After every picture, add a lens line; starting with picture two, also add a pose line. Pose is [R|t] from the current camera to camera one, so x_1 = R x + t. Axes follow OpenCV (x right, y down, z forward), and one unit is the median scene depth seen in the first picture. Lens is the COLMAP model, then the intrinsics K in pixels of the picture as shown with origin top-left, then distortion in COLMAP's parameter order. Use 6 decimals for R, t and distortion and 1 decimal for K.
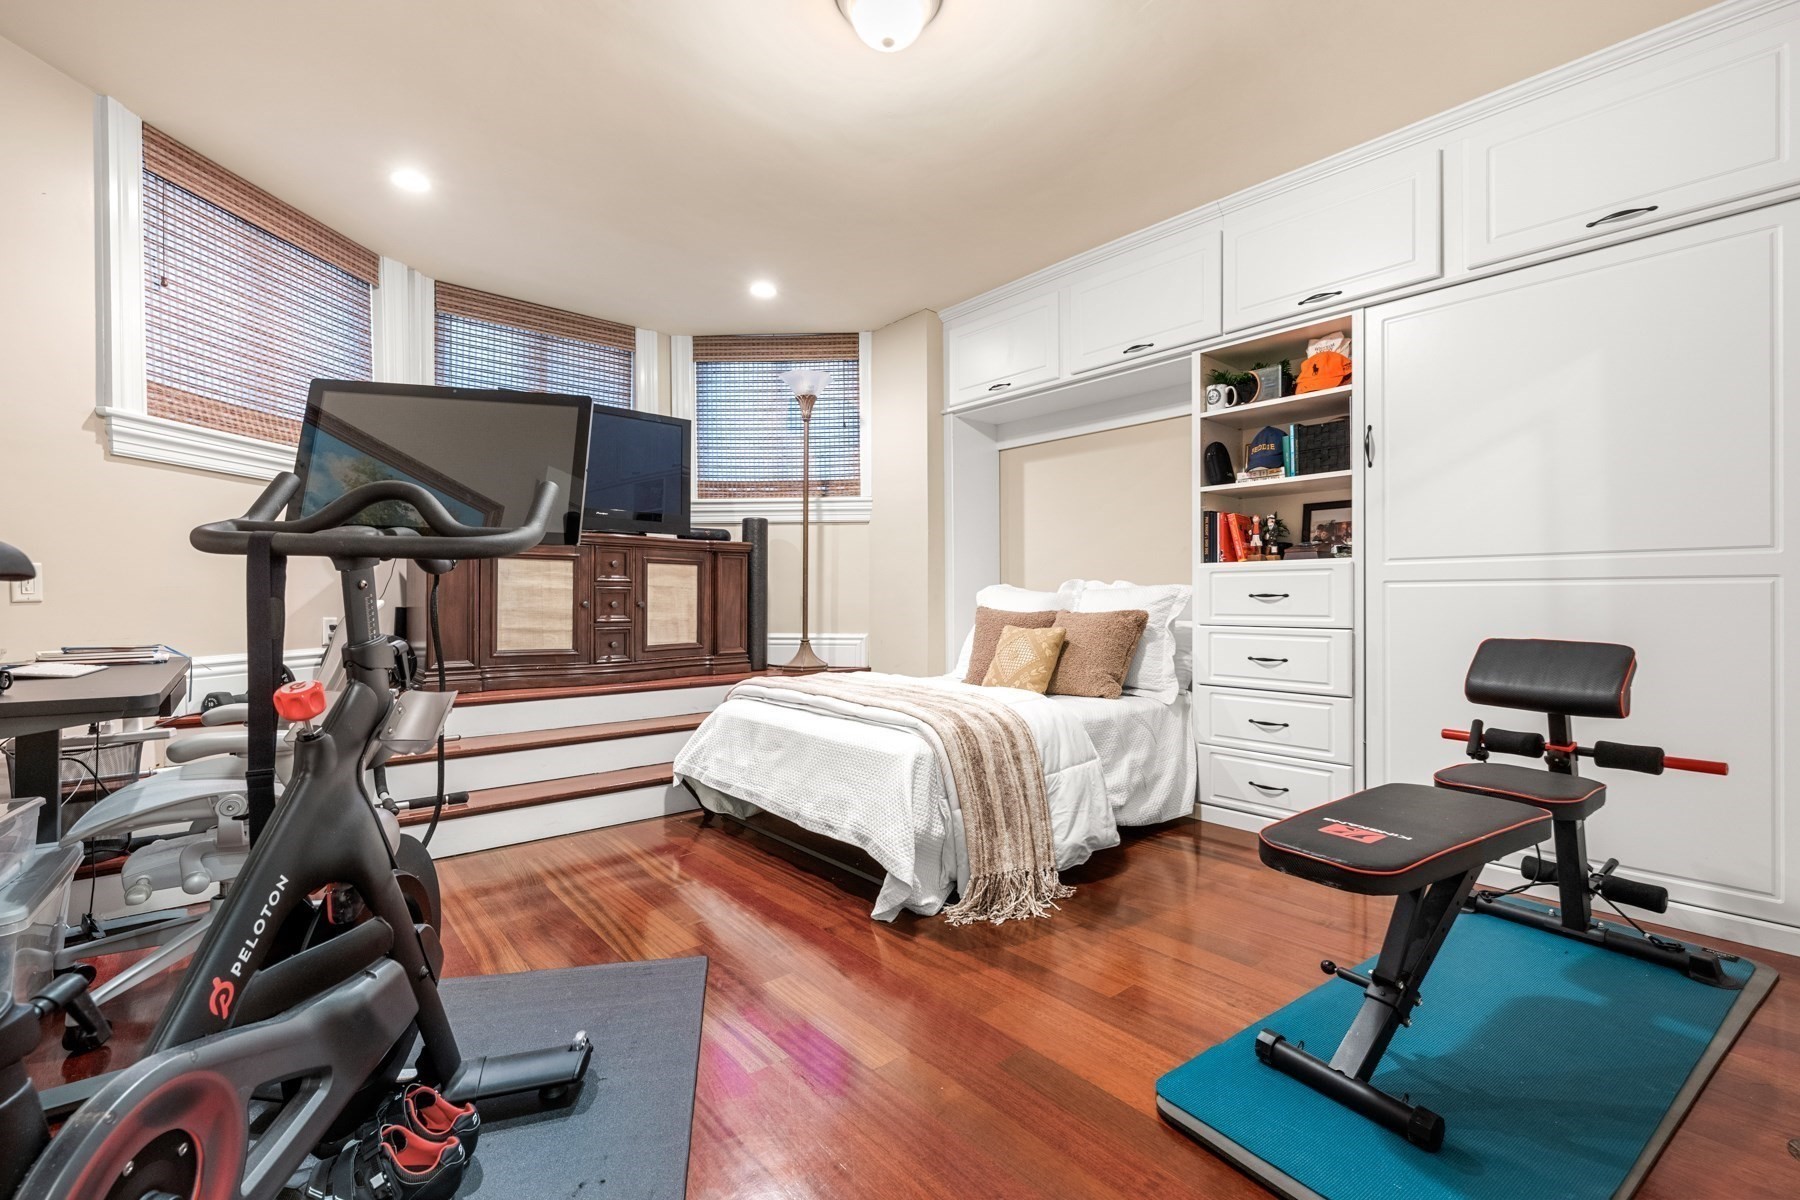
lens RADIAL K [[772.6, 0, 907.9], [0, 772.6, 593.6], [0, 0, 1]] dist [-0.002506, -0.000171]
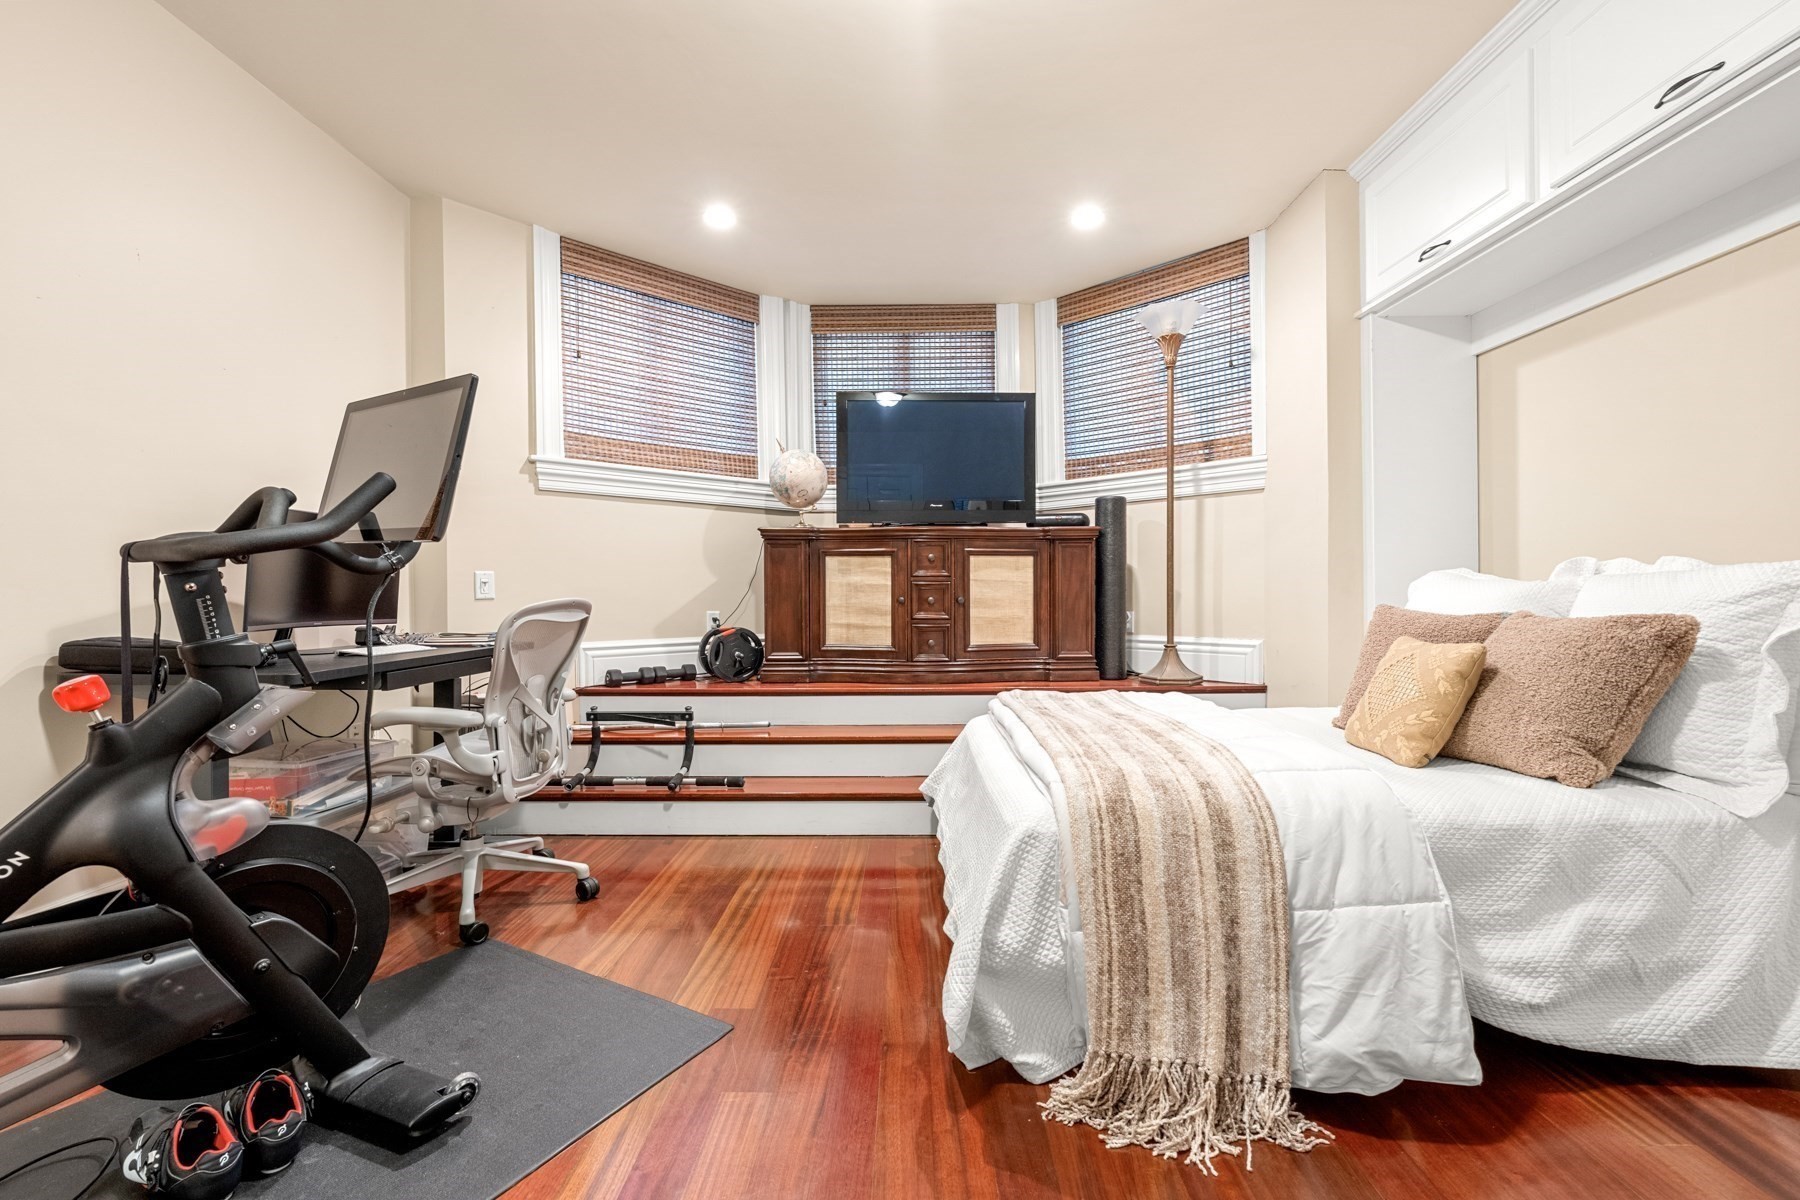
lens RADIAL K [[772.6, 0, 894.8], [0, 772.6, 600.3], [0, 0, 1]] dist [-0.002506, -0.000171]
pose [[0.747617, 0.001950, -0.664128, 0.266570], [0.009458, 0.999863, 0.013583, 0.000798], [0.664063, -0.016436, 0.747496, 0.316613]]
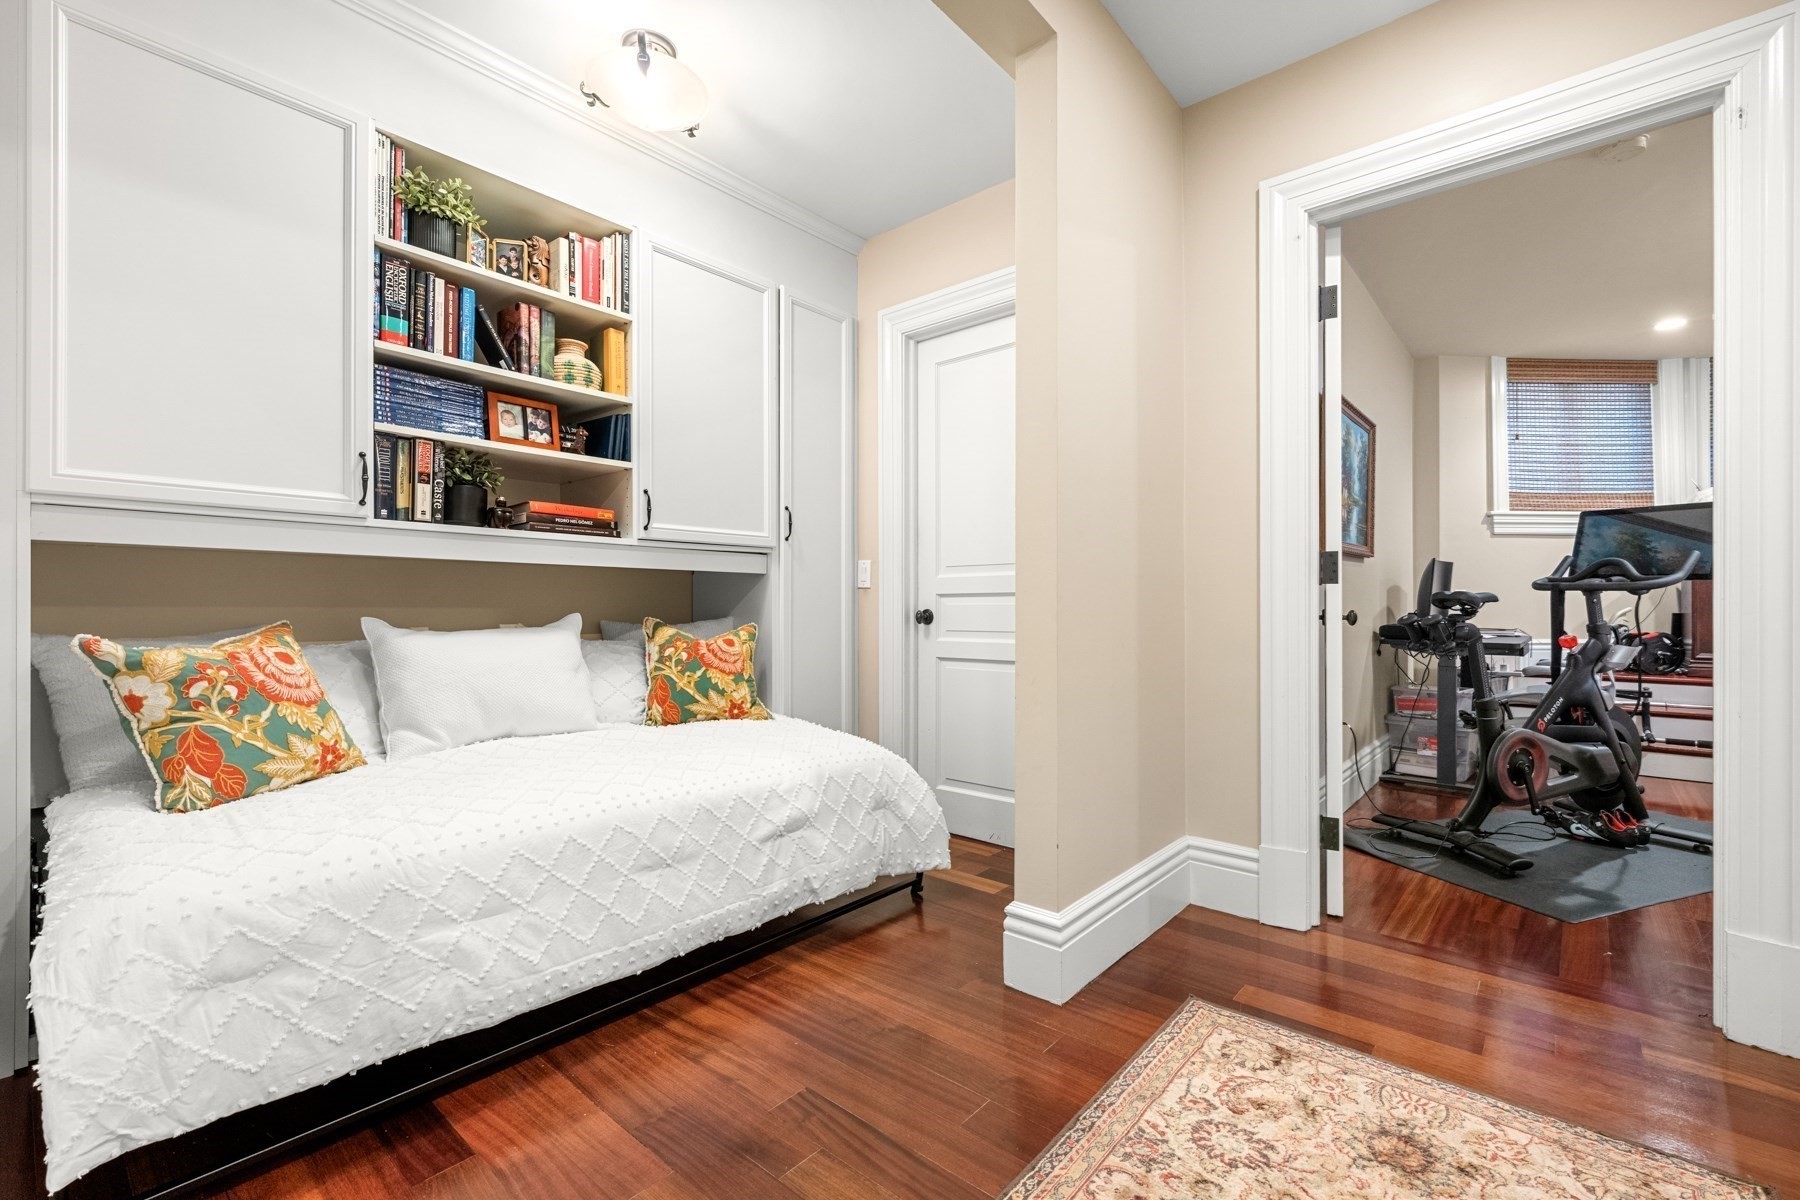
lens RADIAL K [[772.6, 0, 904.1], [0, 772.6, 600.9], [0, 0, 1]] dist [-0.002506, -0.000171]
pose [[0.139662, -0.003302, -0.990194, 0.583436], [0.000489, 0.999995, -0.003266, -0.001654], [0.990199, -0.000028, 0.139663, -0.631915]]
